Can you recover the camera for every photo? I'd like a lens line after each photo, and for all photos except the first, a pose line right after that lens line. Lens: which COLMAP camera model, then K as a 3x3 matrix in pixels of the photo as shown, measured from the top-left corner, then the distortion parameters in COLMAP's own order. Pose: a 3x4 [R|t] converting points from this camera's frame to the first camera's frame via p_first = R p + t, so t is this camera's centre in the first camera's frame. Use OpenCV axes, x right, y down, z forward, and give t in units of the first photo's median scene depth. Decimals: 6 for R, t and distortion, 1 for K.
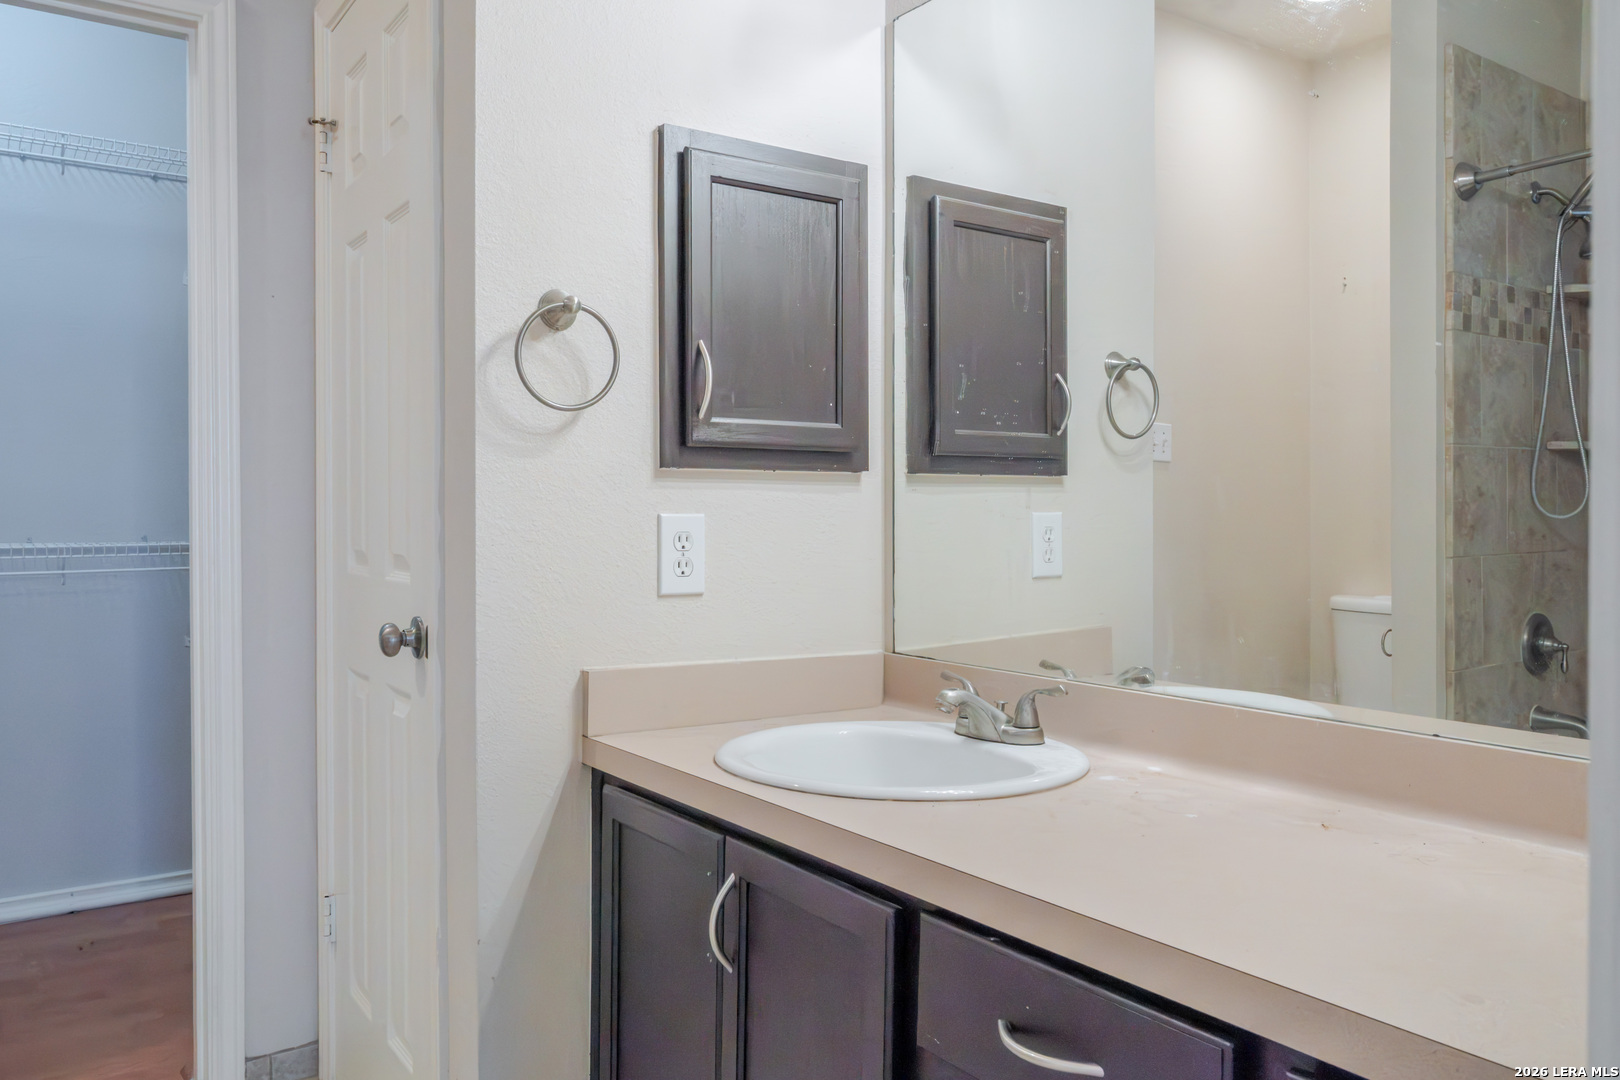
lens RADIAL K [[1216.4, 0, 823.8], [0, 1216.4, 521.2], [0, 0, 1]] dist [-0.009641, 0.014116]
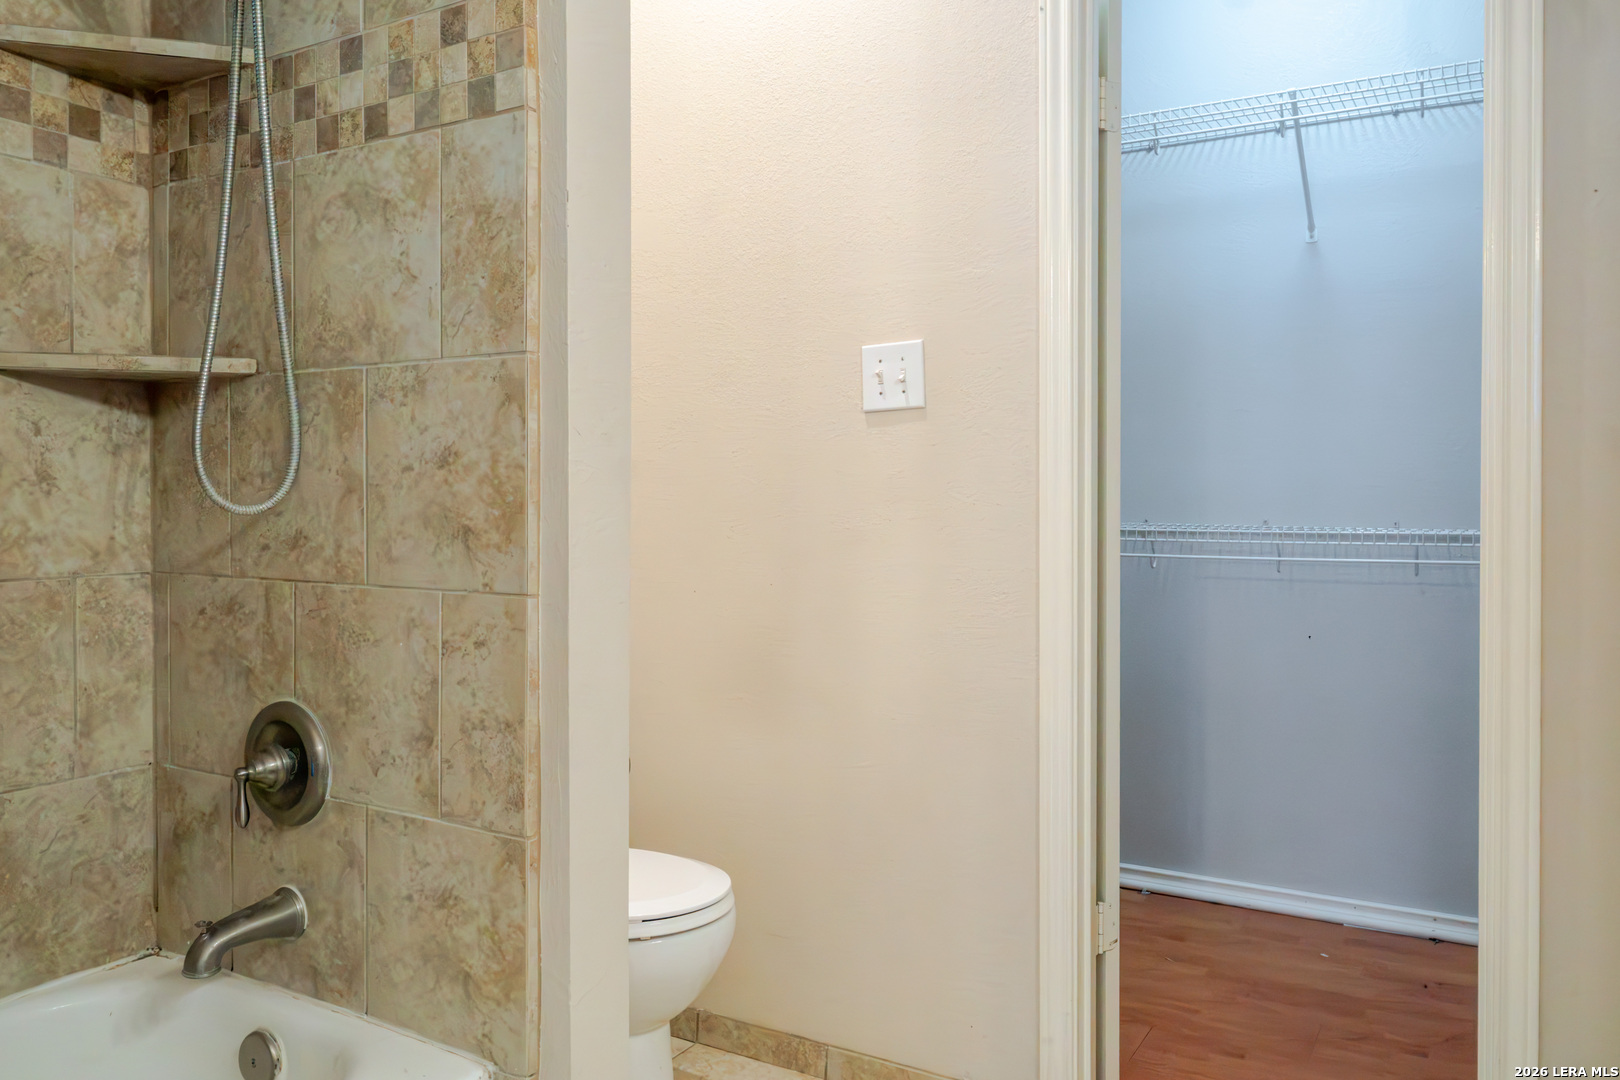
lens RADIAL K [[1216.4, 0, 805.9], [0, 1216.4, 521.1], [0, 0, 1]] dist [-0.009641, 0.014116]
pose [[0.416387, 0.017080, -0.909027, 0.010191], [-0.006559, 0.999854, 0.015782, 0.001468], [0.909164, -0.000609, 0.416438, 0.340916]]
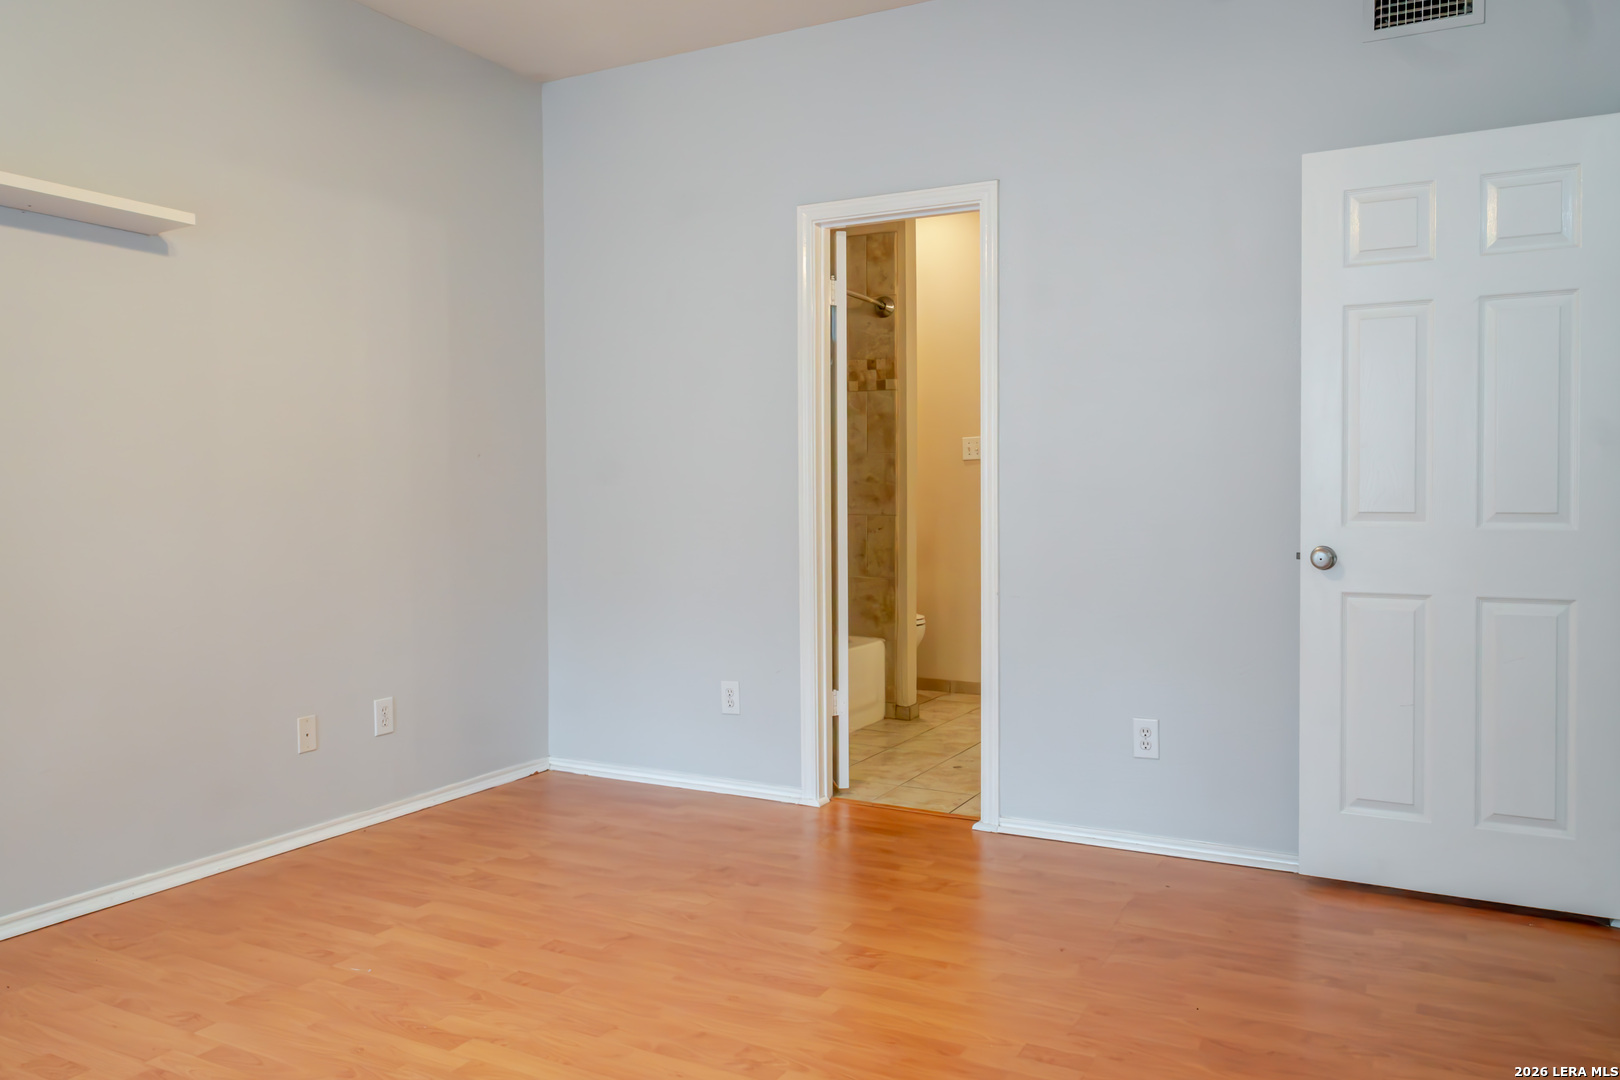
lens RADIAL K [[1216.4, 0, 768.8], [0, 1216.4, 522.4], [0, 0, 1]] dist [-0.009641, 0.014116]
pose [[0.426049, 0.022261, -0.904426, 1.843684], [-0.001956, 0.999718, 0.023685, 0.009407], [0.904698, -0.008322, 0.425973, -1.082644]]
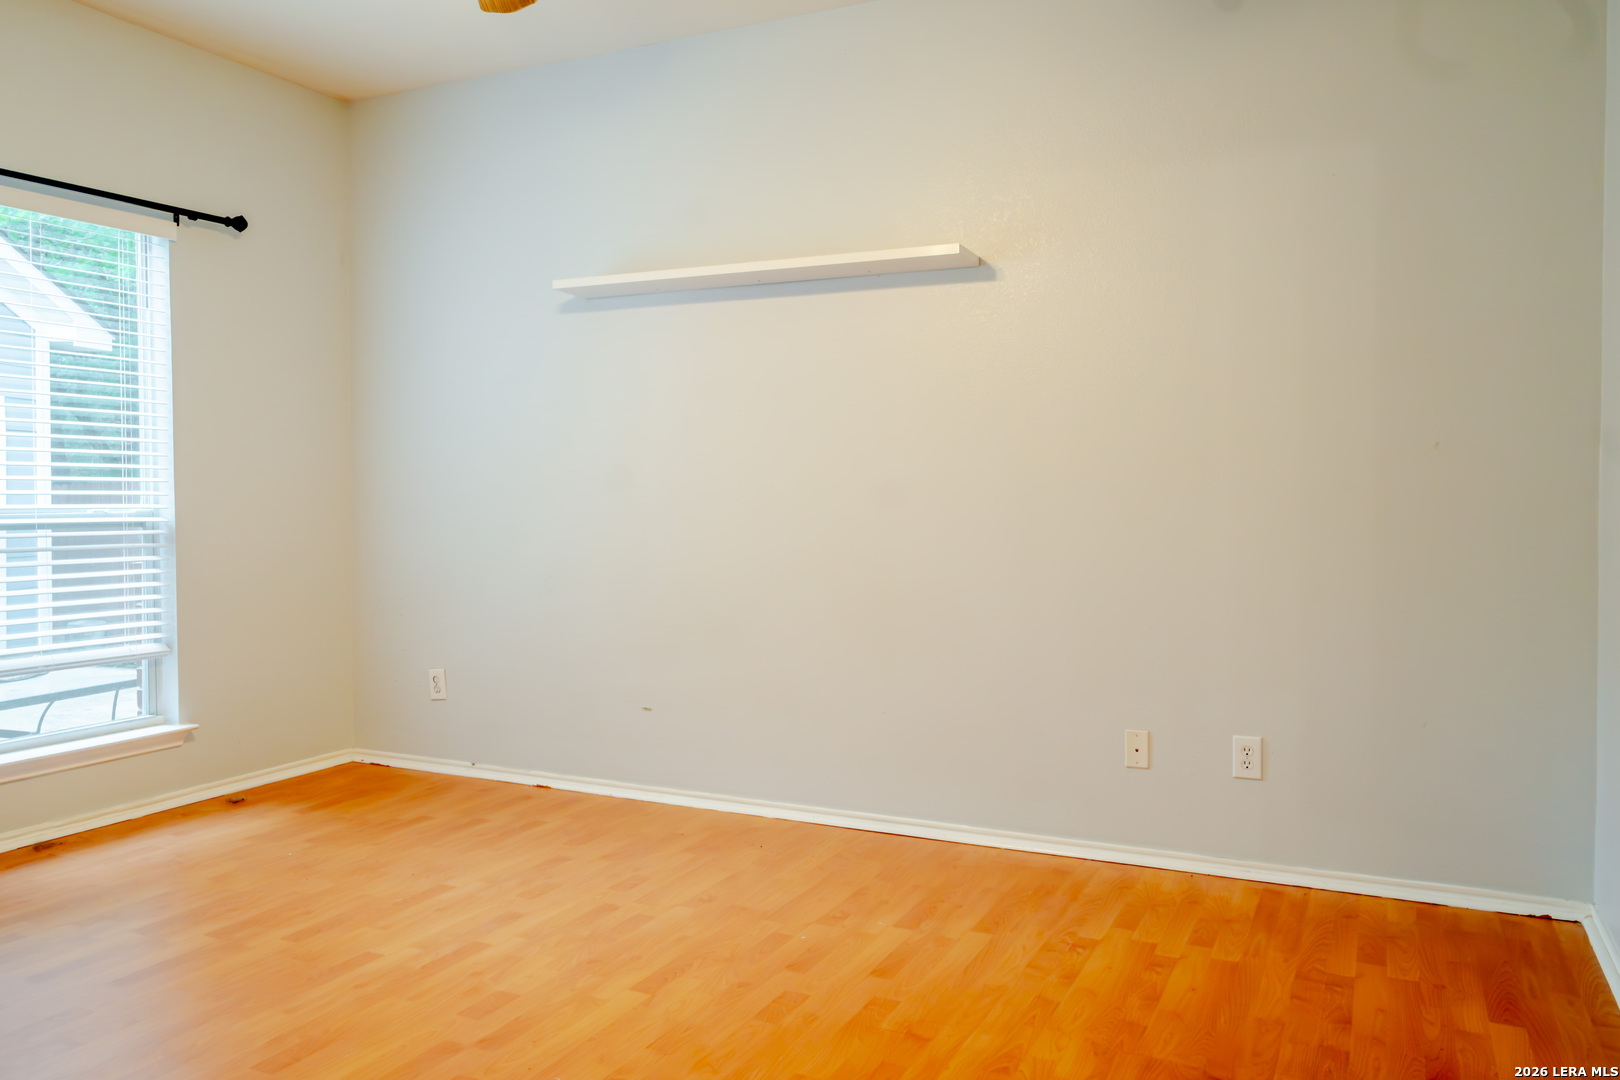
lens RADIAL K [[1216.4, 0, 818.1], [0, 1216.4, 530.6], [0, 0, 1]] dist [-0.009641, 0.014116]
pose [[-0.875680, 0.019835, -0.482485, 1.297035], [0.000865, 0.999219, 0.039507, -0.003767], [0.482892, 0.034178, -0.875013, 0.016485]]
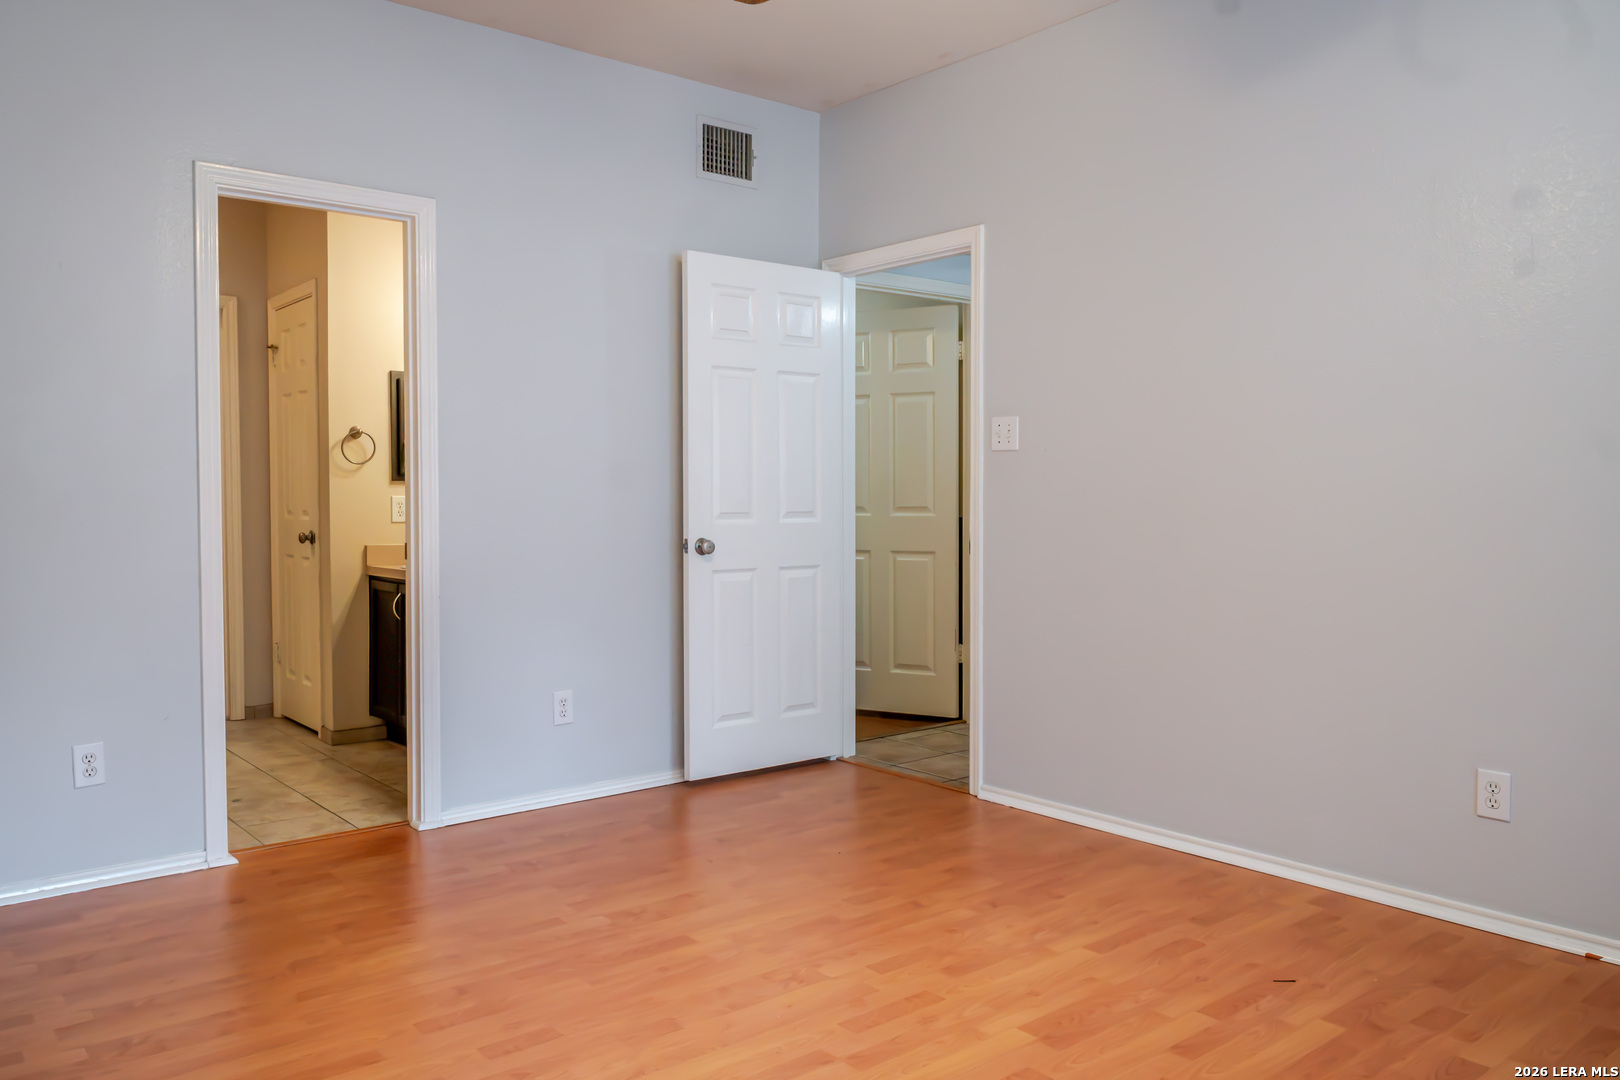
lens RADIAL K [[1216.4, 0, 805.7], [0, 1216.4, 527.8], [0, 0, 1]] dist [-0.009641, 0.014116]
pose [[0.997327, -0.003403, 0.072987, 0.646530], [0.001893, 0.999783, 0.020739, 0.013045], [-0.073042, -0.020545, 0.997117, -2.027210]]
